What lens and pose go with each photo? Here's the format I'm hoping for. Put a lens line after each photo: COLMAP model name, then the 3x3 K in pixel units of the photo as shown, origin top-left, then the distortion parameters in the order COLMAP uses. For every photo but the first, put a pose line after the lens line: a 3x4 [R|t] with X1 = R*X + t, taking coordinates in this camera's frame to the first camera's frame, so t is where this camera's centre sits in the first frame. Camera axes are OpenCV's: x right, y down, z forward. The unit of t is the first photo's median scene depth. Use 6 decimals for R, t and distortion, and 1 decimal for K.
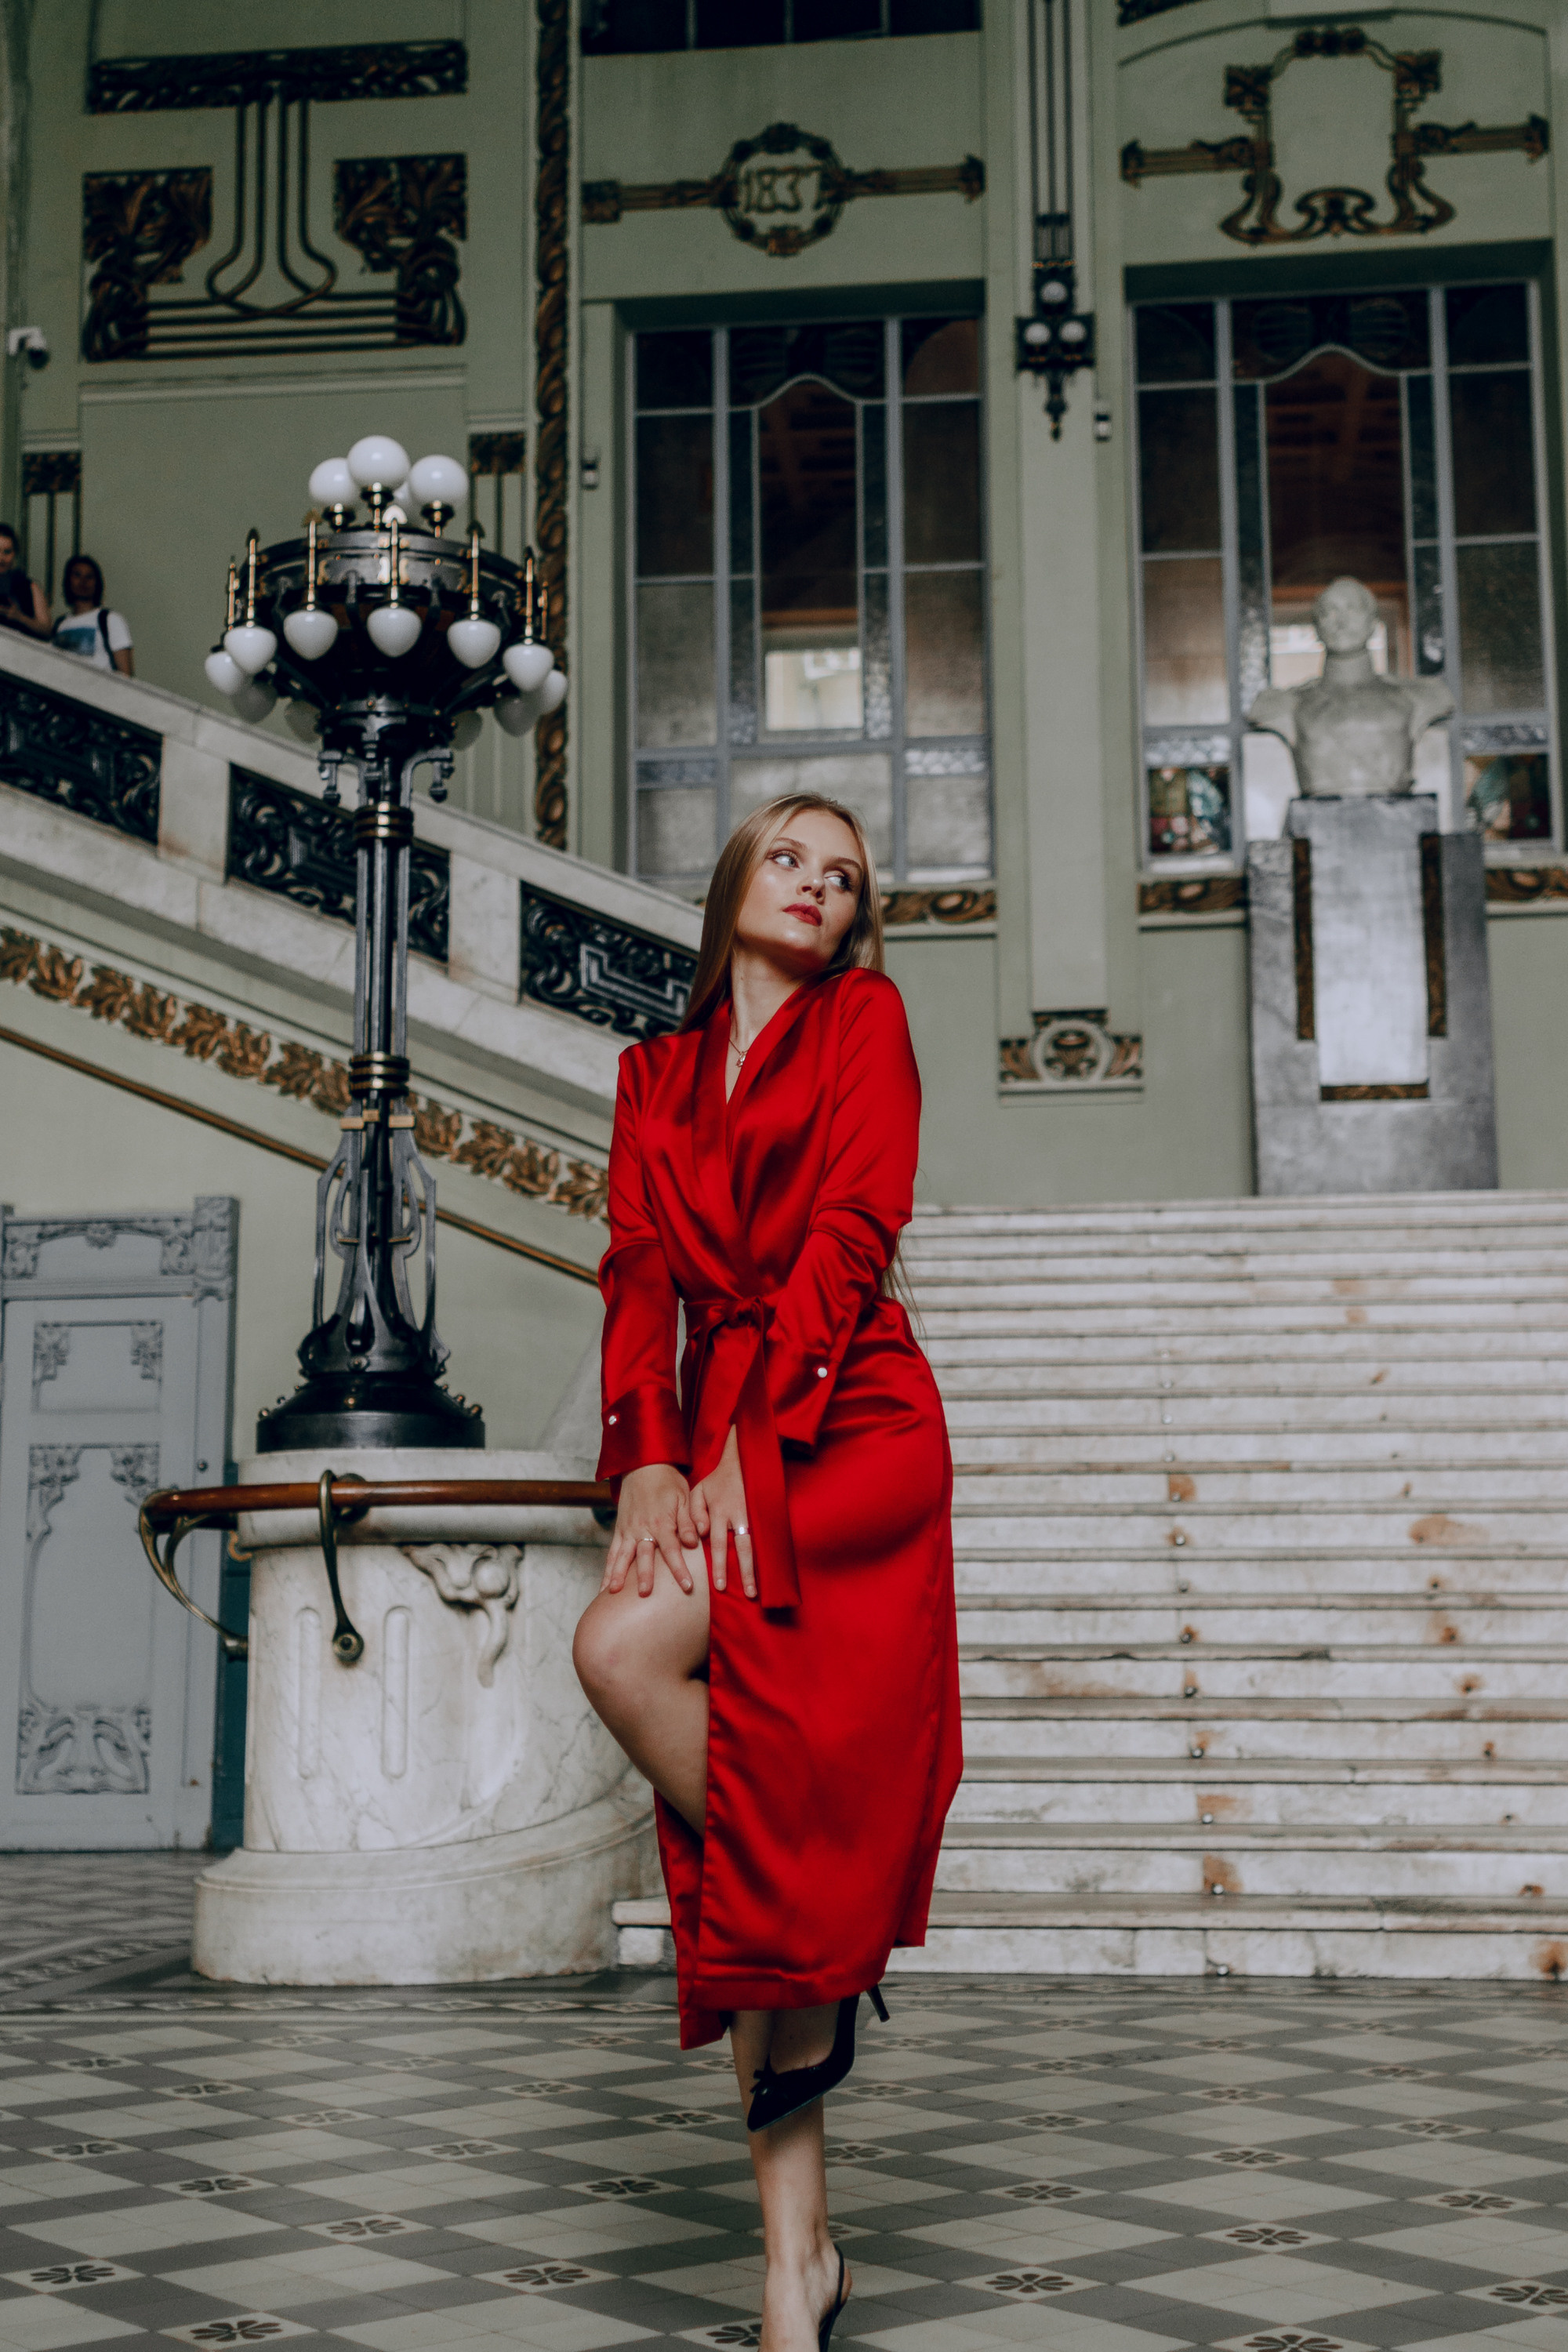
lens RADIAL K [[2974.6, 0, 796.9], [0, 2974.6, 1187.0], [0, 0, 1]] dist [0.076738, -0.024169]
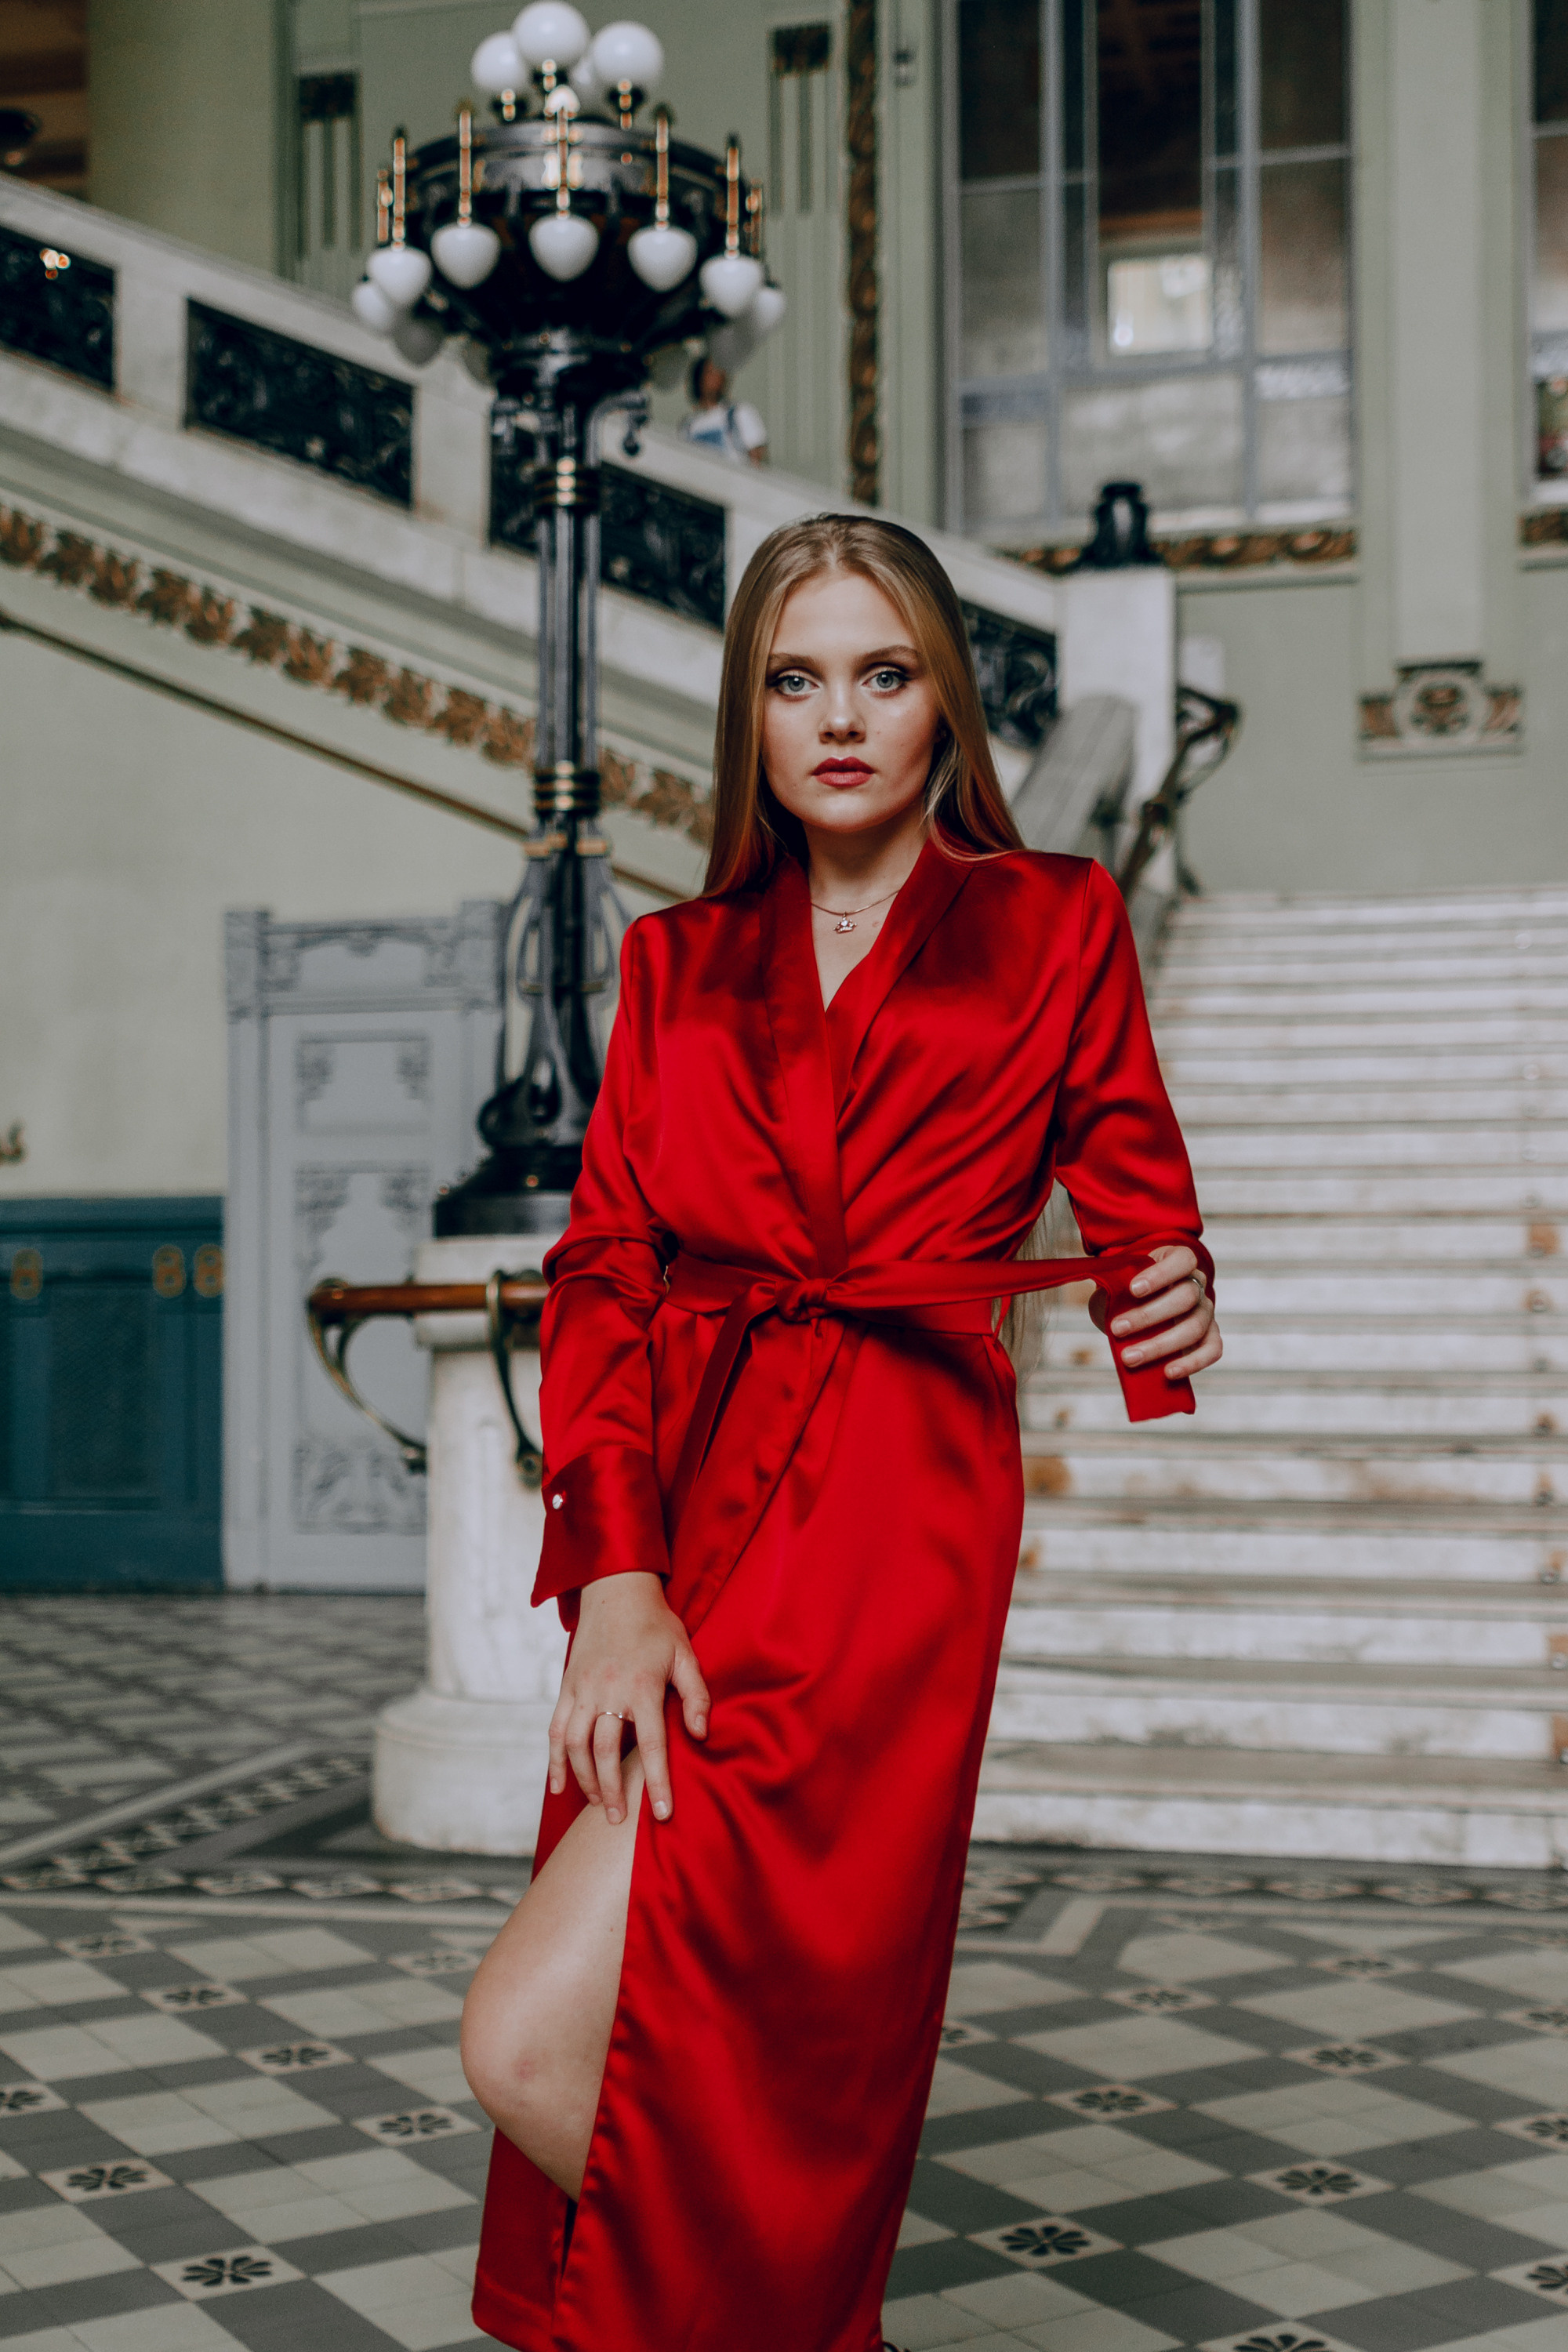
lens RADIAL K [[2974.6, 0, 796.9], [0, 2974.6, 1187.0], [0, 0, 1]] dist [0.076738, -0.024169]
pose [[0.991861, -0.001670, -0.127311, 0.018879], [0.016595, 0.993080, 0.116261, -0.013508], [0.126236, -0.117428, 0.985026, 0.092741]]
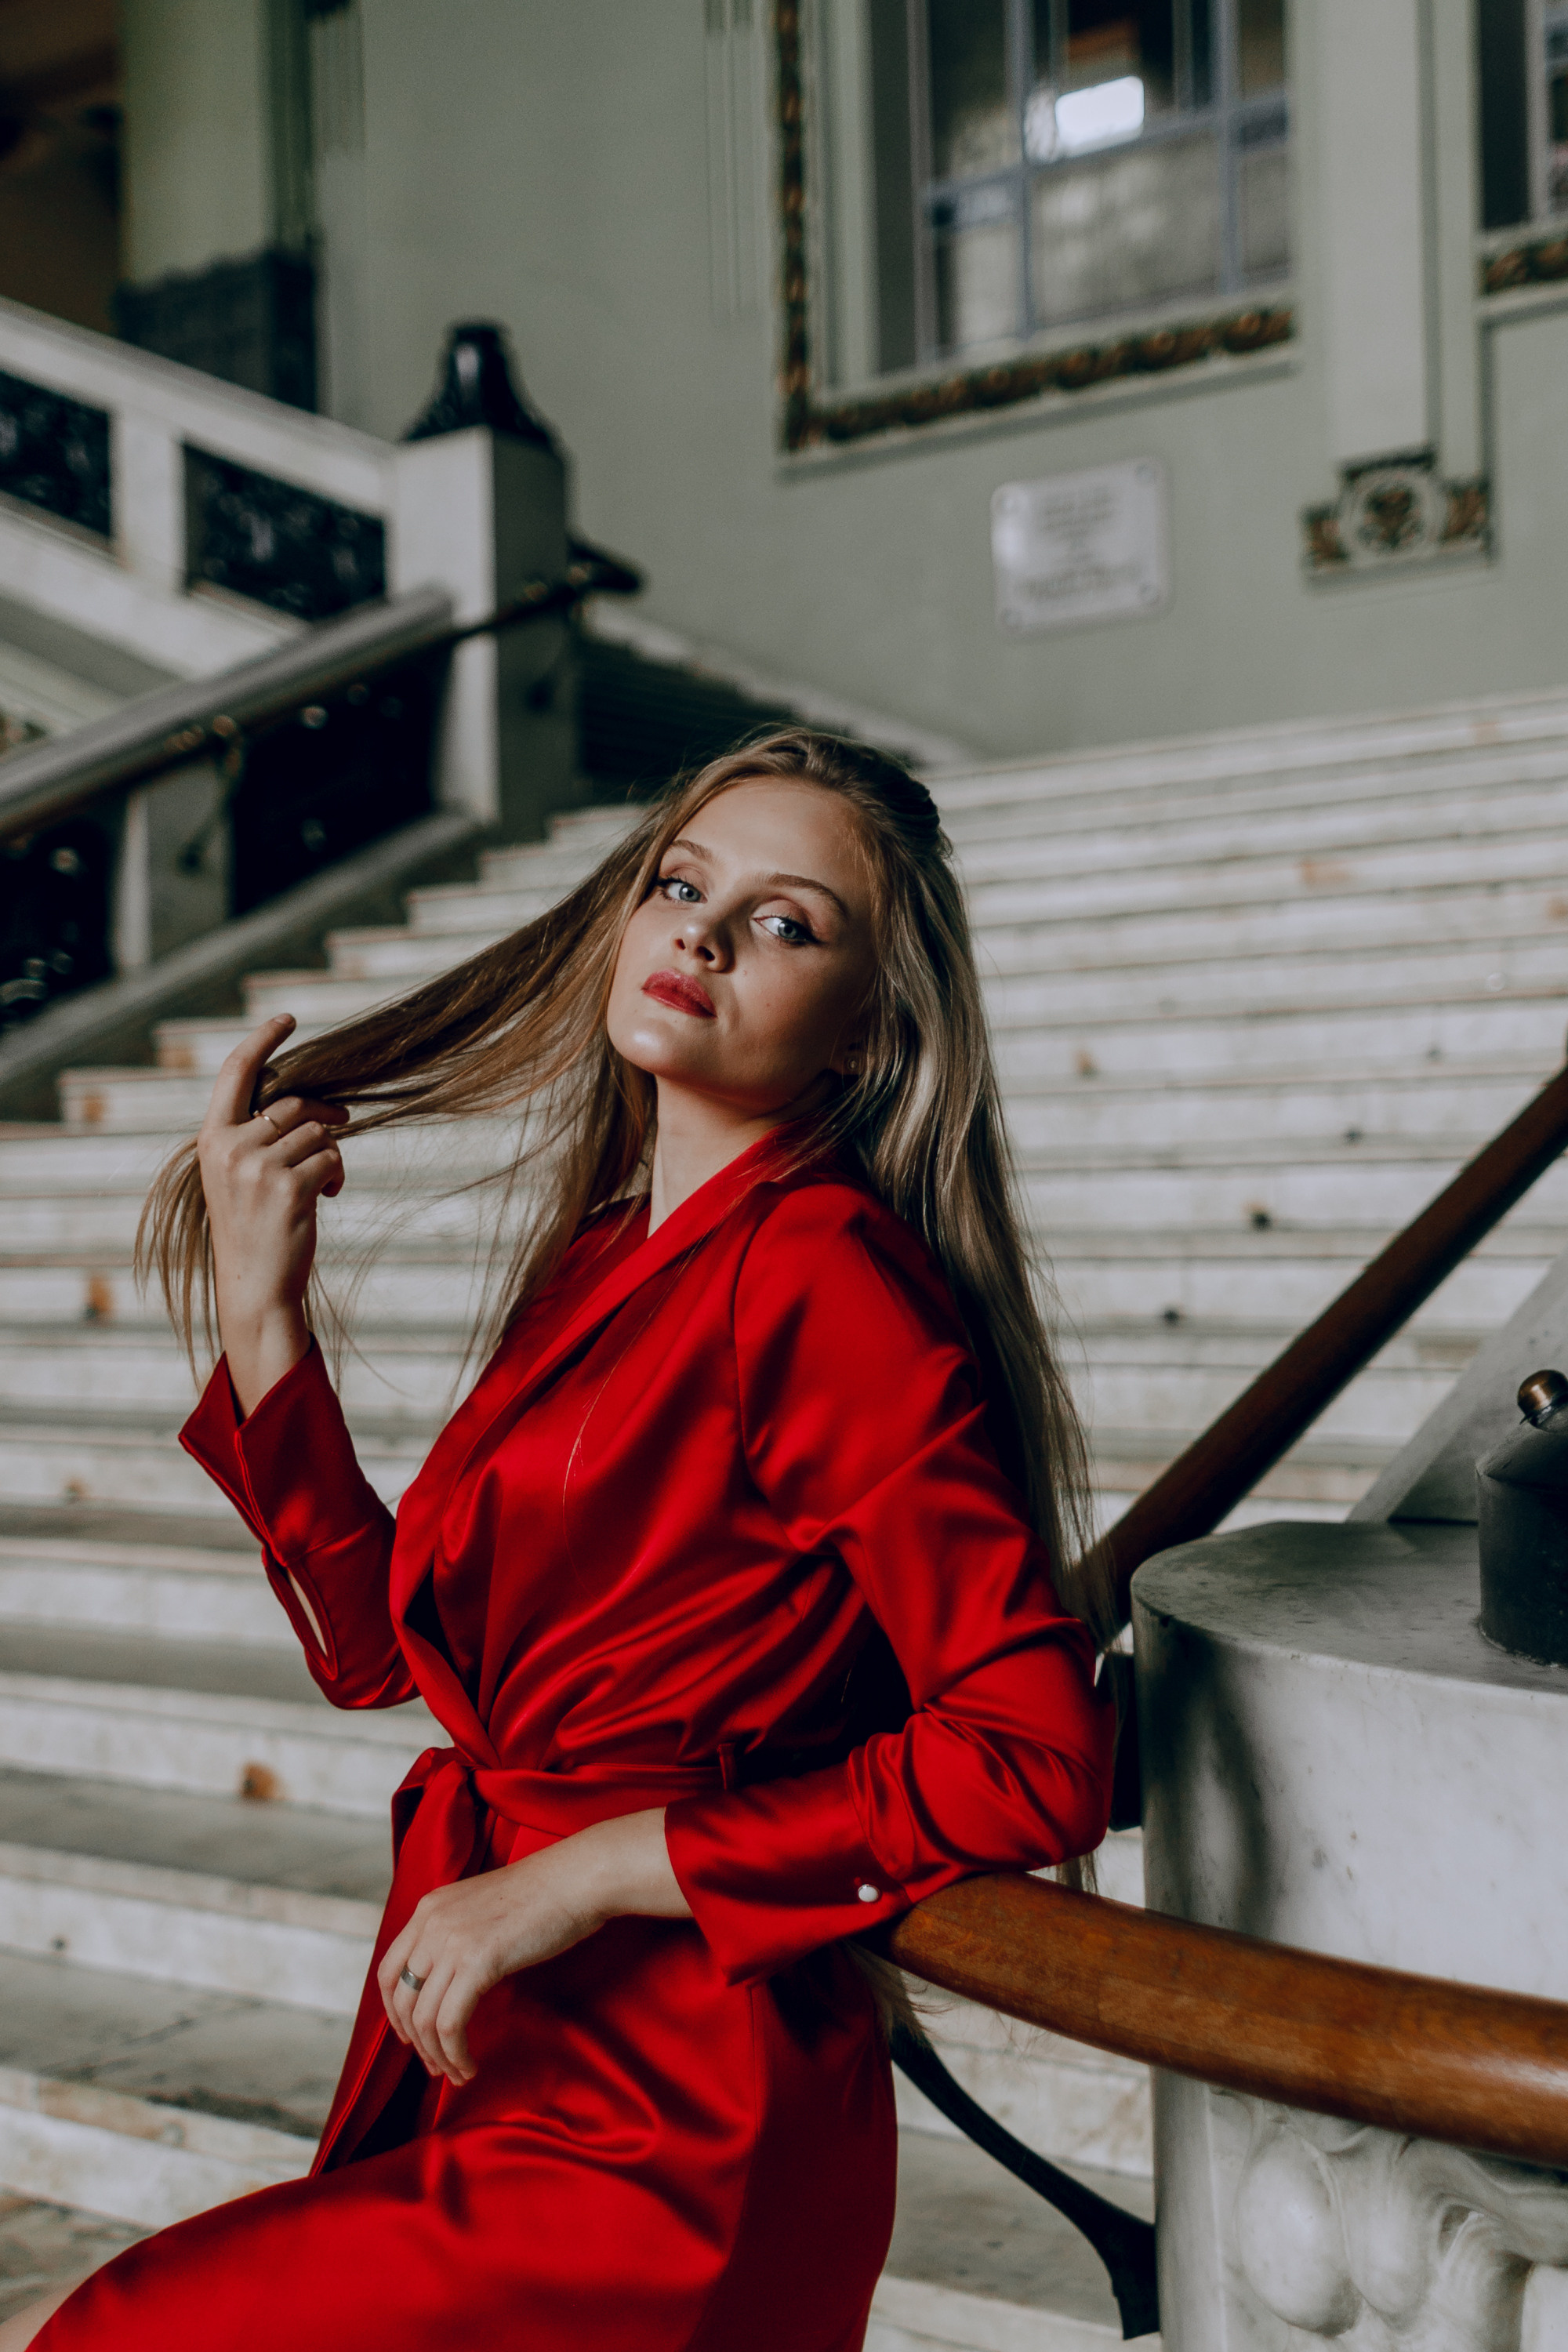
lens RADIAL K [[2983.5, 0, 766.0], [0, 2983.5, 1166.1], [0, 0, 1]] dist [0.067568, -0.017644]
pose [[0.850541, -0.017423, -0.525619, 0.458813], [0.100382, 0.986454, 0.129736, -0.000062], [0.516239, -0.163109, 0.840769, 0.389063]]
